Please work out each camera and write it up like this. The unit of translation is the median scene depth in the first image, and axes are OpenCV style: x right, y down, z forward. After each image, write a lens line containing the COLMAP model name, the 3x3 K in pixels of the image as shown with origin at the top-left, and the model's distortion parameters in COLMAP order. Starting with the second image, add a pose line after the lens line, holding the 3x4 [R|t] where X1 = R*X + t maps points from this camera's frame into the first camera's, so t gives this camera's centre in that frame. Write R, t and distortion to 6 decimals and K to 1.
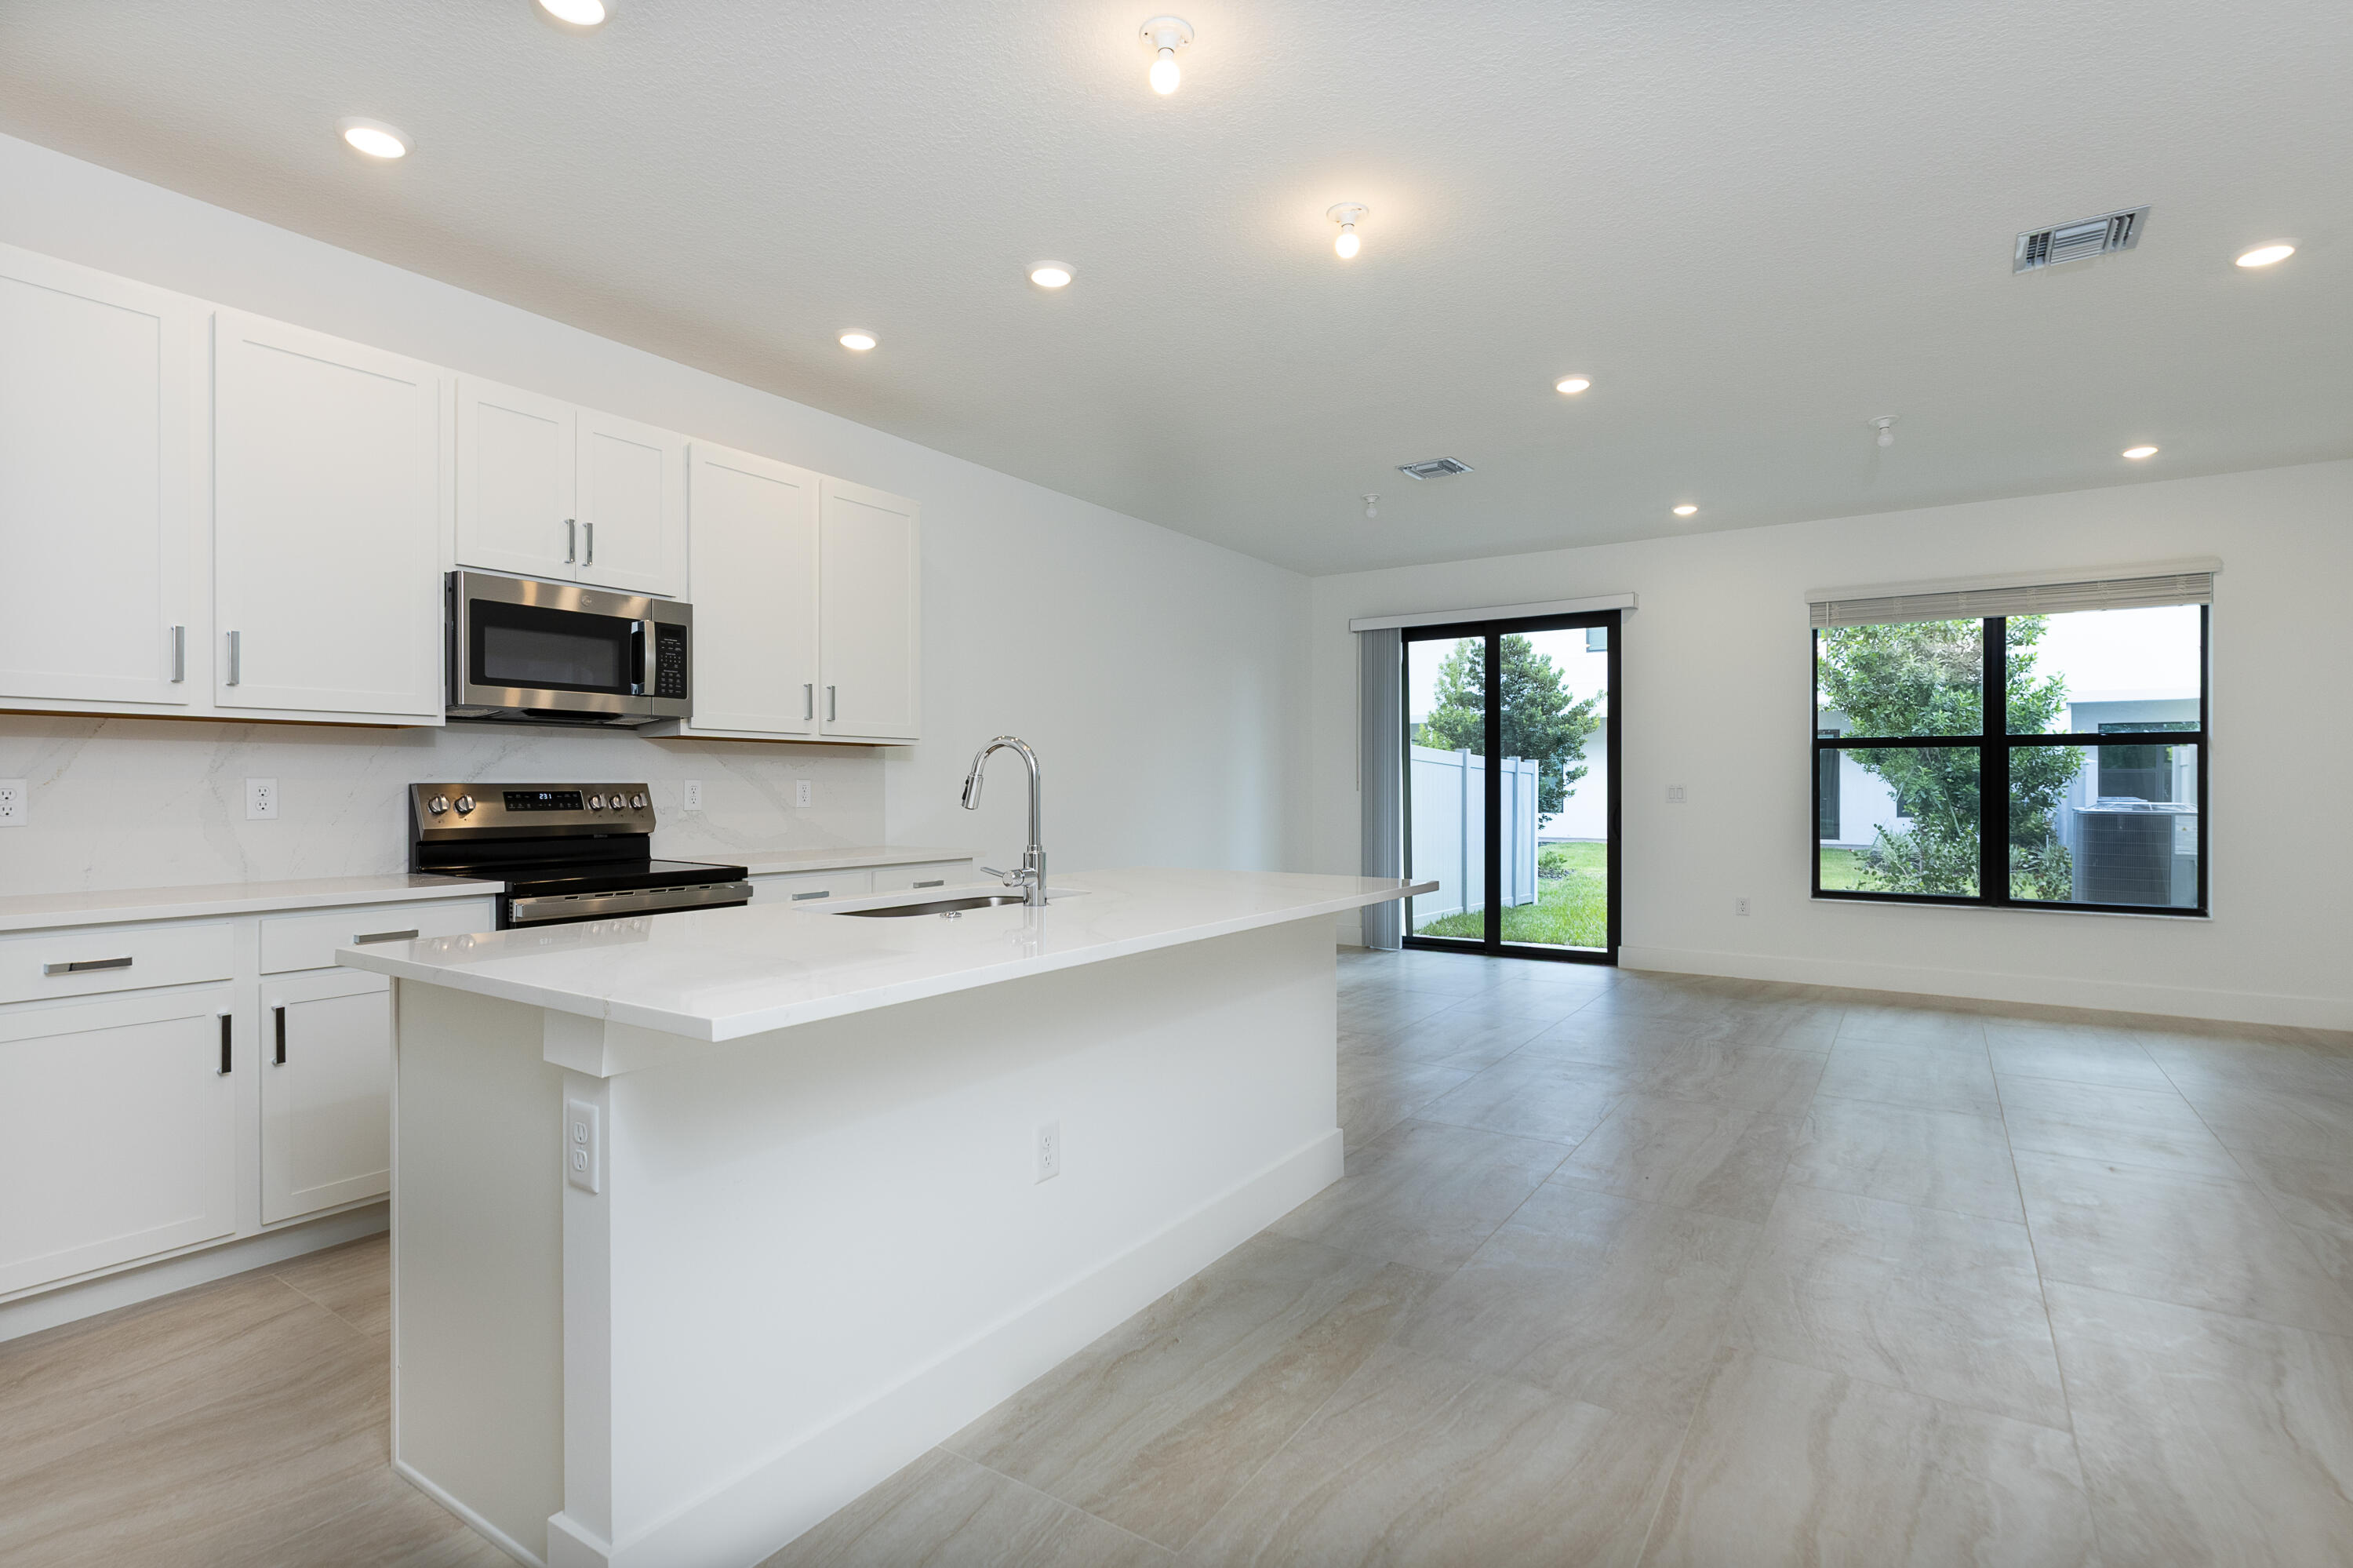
lens RADIAL K [[1115.3, 0, 1175.0], [0, 1115.3, 786.5], [0, 0, 1]] dist [0.002307, 0.000914]
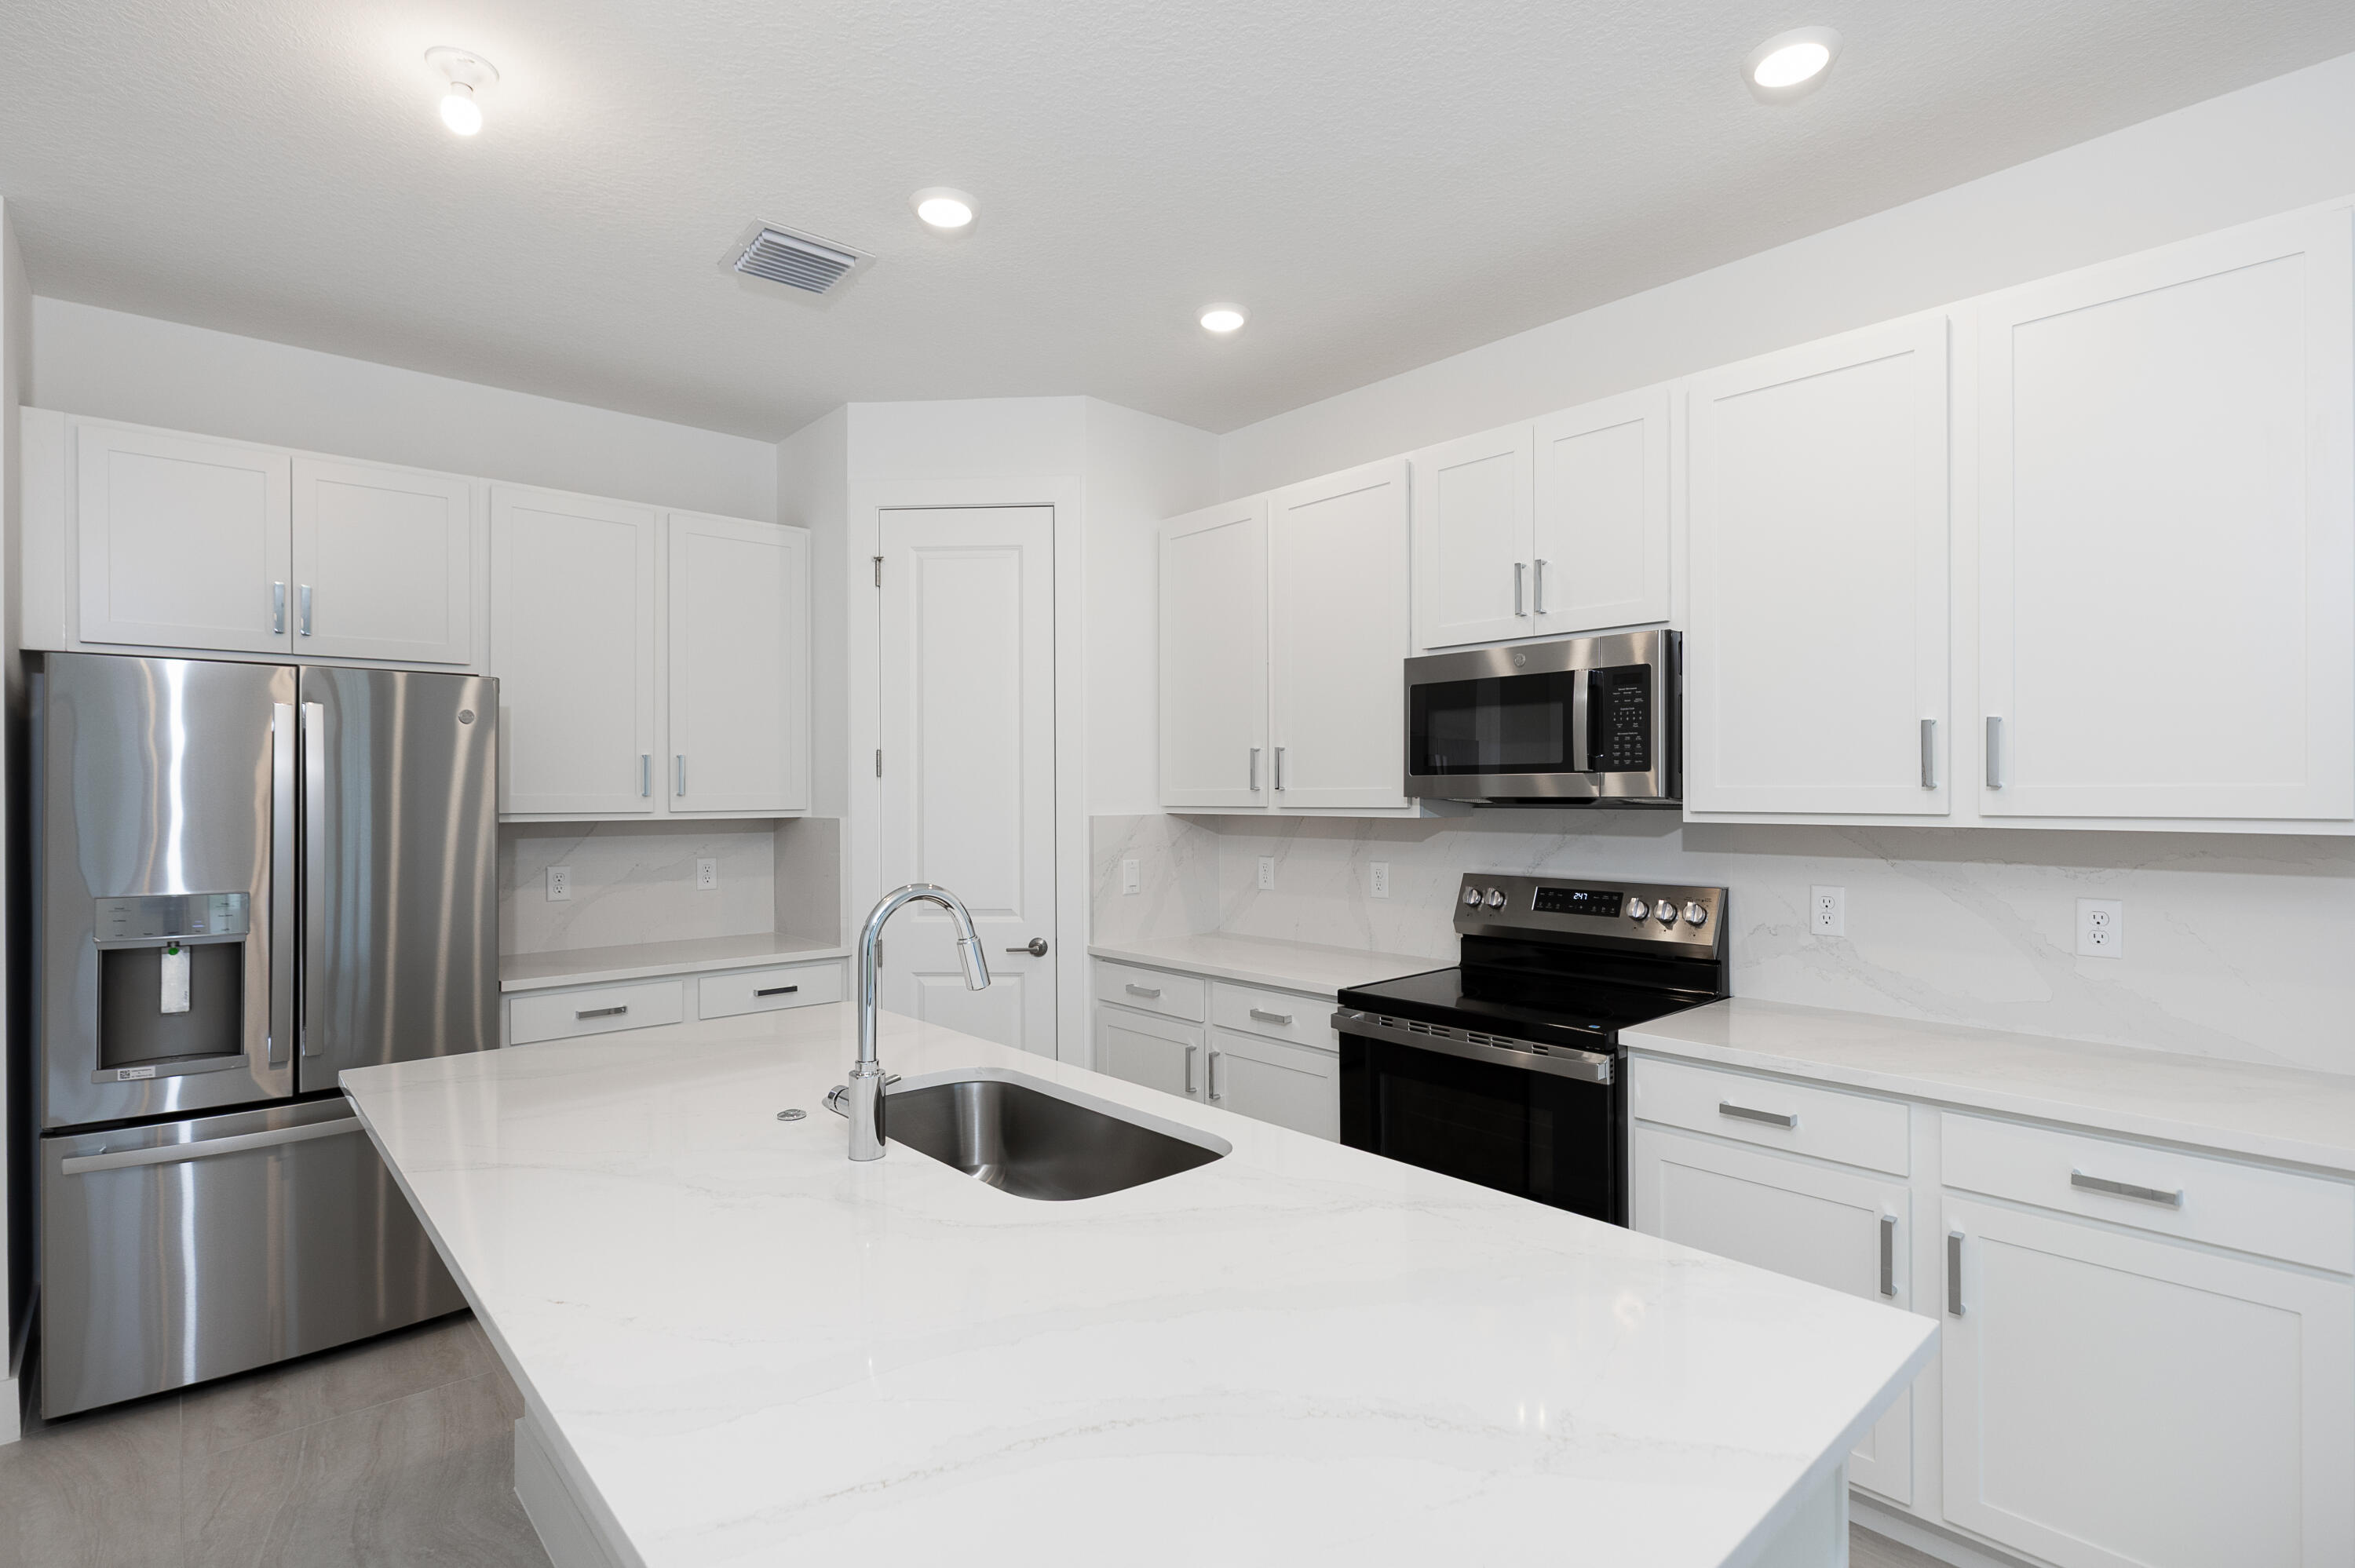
lens RADIAL K [[1116.1, 0, 1178.0], [0, 1116.1, 789.0], [0, 0, 1]] dist [0.002307, 0.000914]
pose [[-0.241058, 0.001629, -0.970509, 0.298655], [0.007209, 0.999974, -0.000112, -0.071527], [0.970484, -0.007023, -0.241064, 0.908913]]
